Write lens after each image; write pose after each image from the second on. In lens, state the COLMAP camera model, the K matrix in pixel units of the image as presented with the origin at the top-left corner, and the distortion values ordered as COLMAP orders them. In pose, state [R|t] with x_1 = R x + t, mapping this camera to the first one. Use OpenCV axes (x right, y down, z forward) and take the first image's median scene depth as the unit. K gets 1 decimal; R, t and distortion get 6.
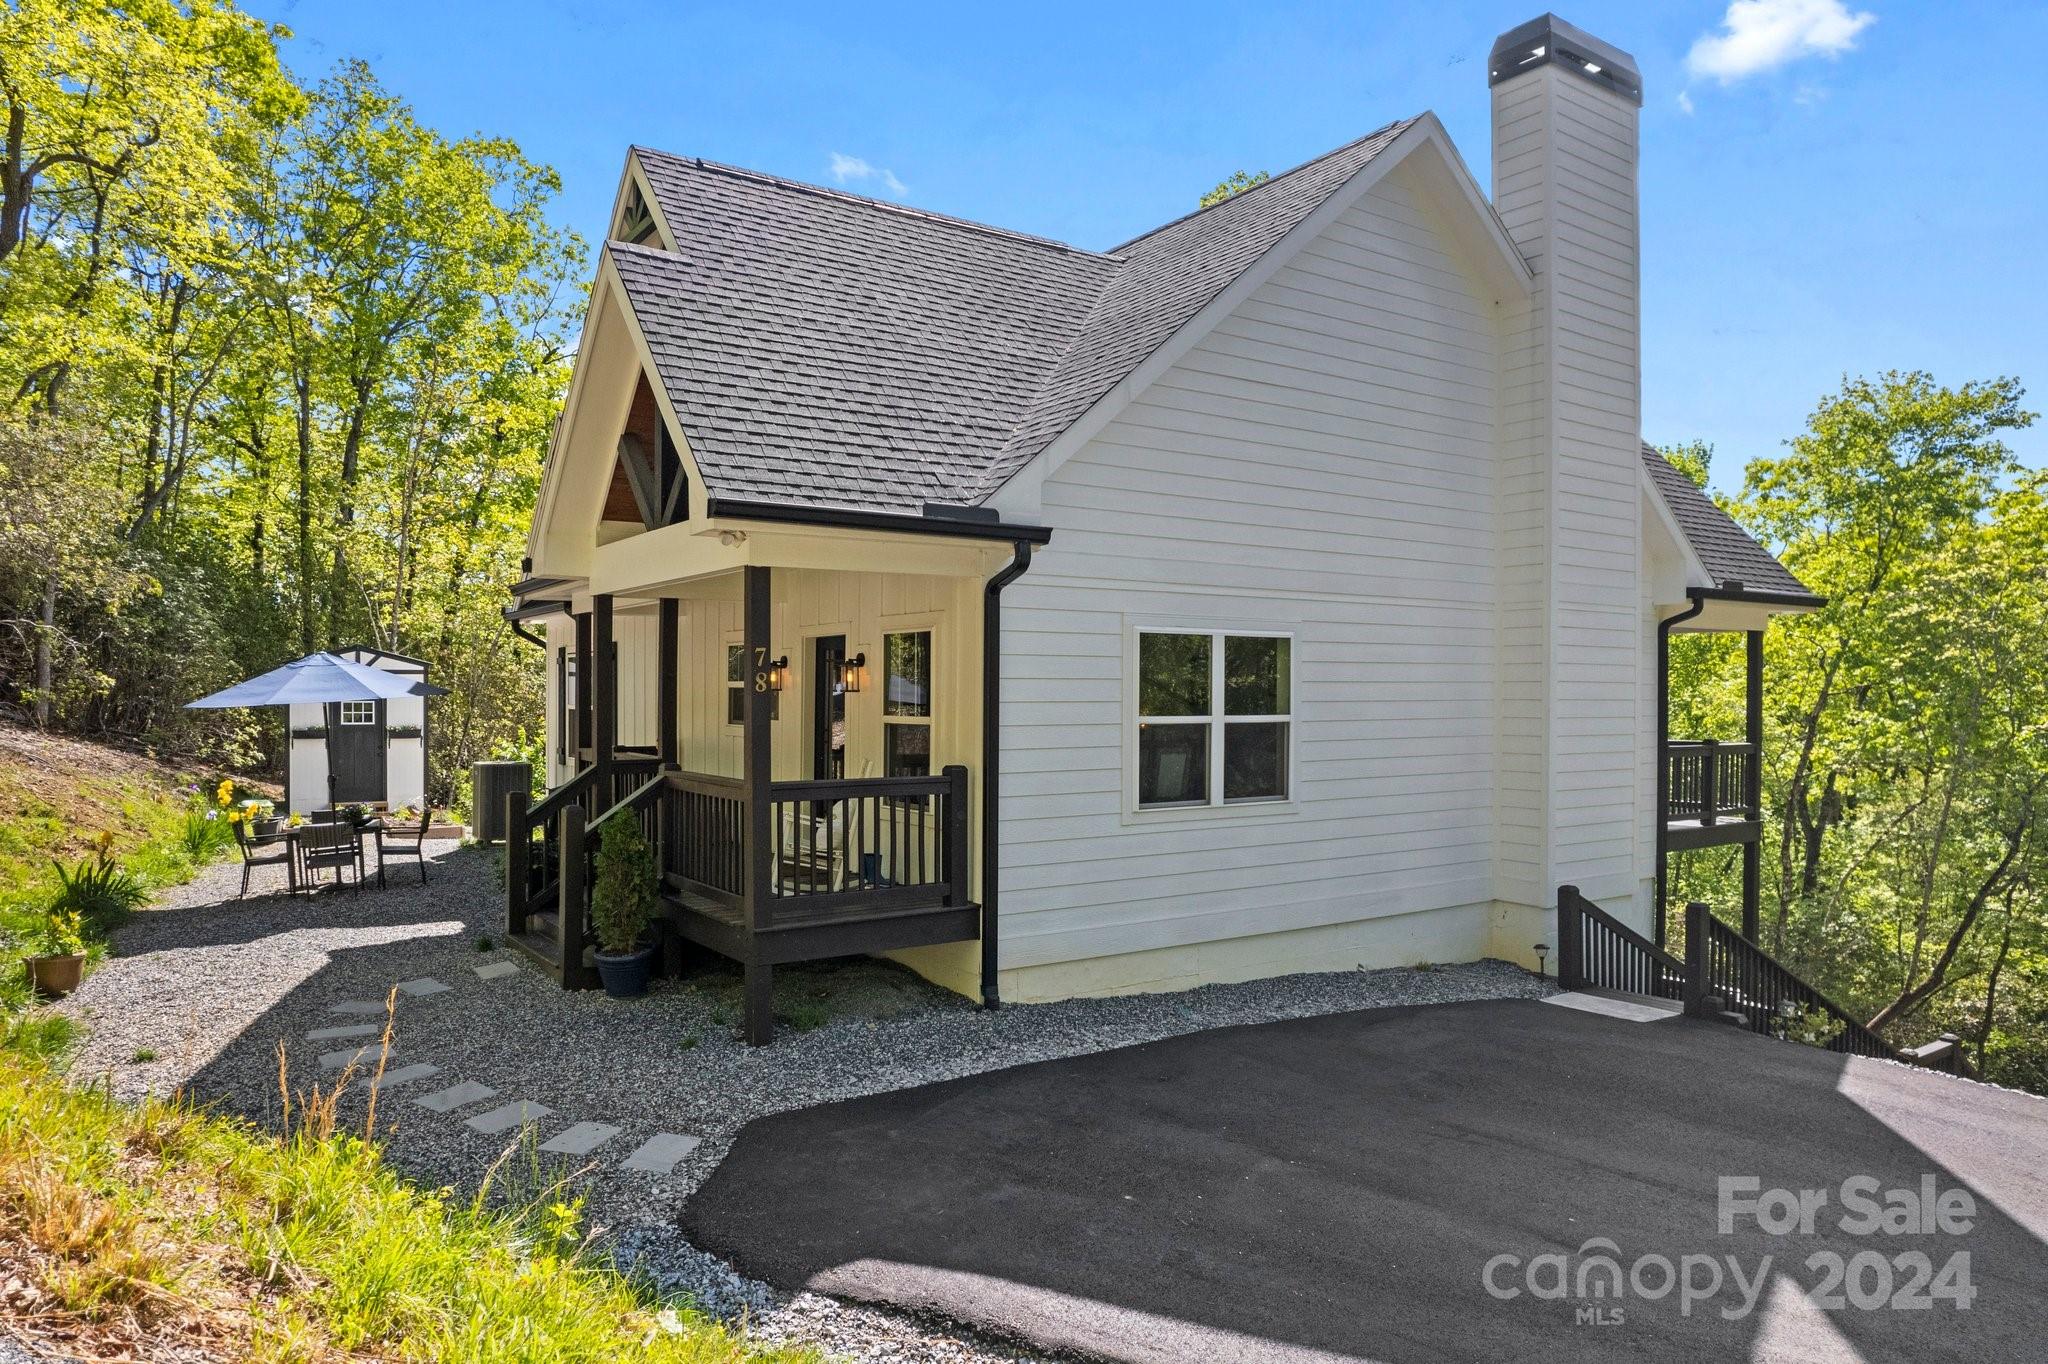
lens RADIAL K [[1325.0, 0, 1027.6], [0, 1325.0, 693.0], [0, 0, 1]] dist [-0.080066, 0.074148]
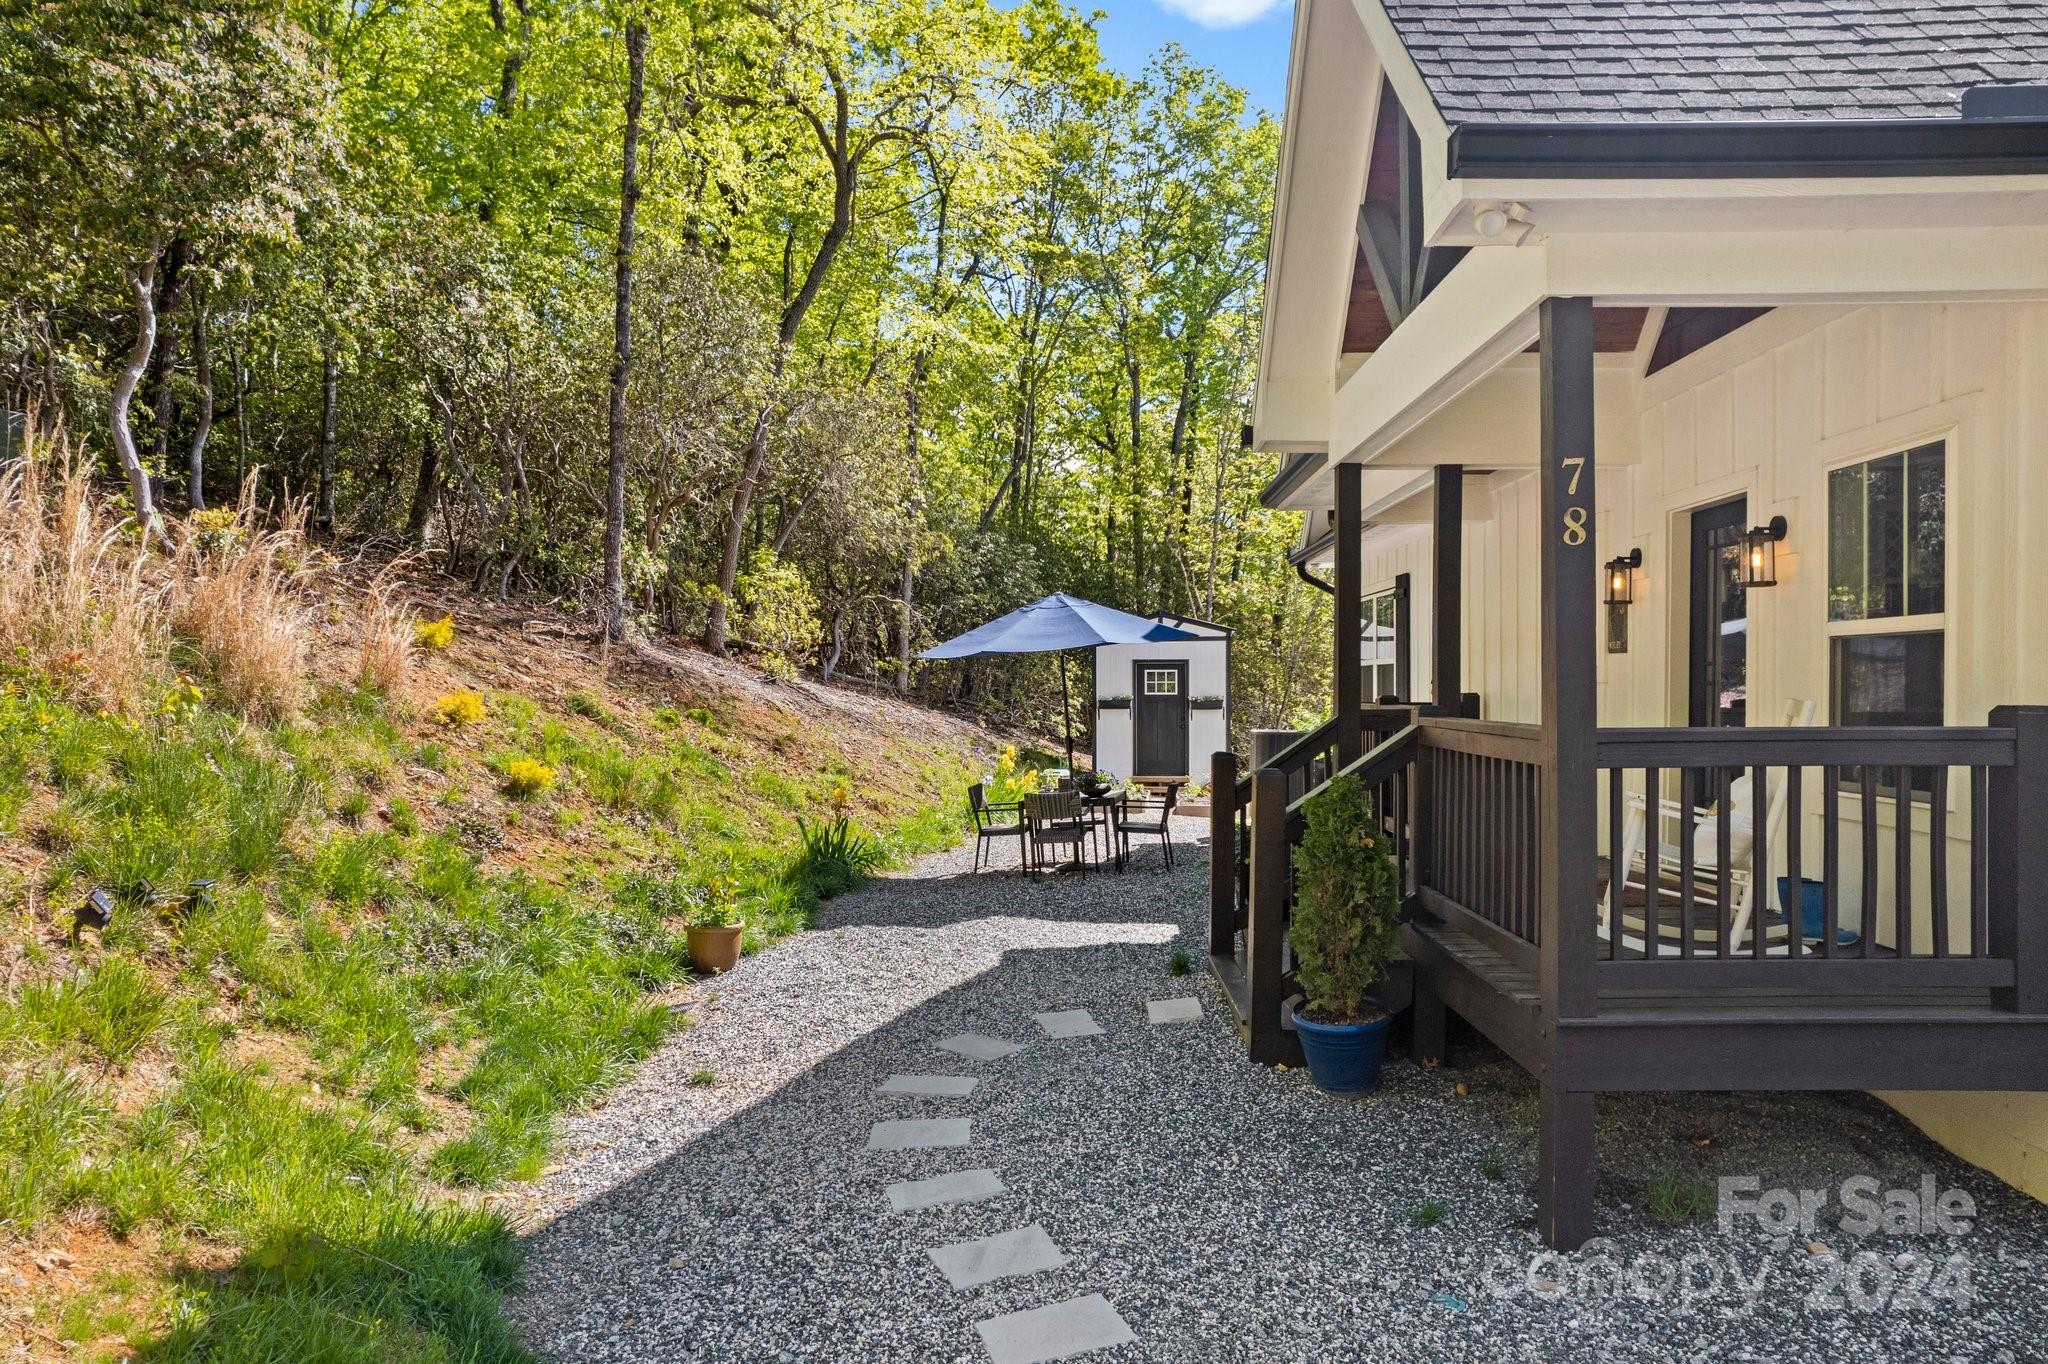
lens RADIAL K [[1325.0, 0, 1027.6], [0, 1325.0, 693.0], [0, 0, 1]] dist [-0.080066, 0.074148]
pose [[0.810542, -0.000411, -0.585680, -0.068791], [0.004645, 0.999973, 0.005727, 0.044174], [0.585662, -0.007363, 0.810522, 0.413004]]
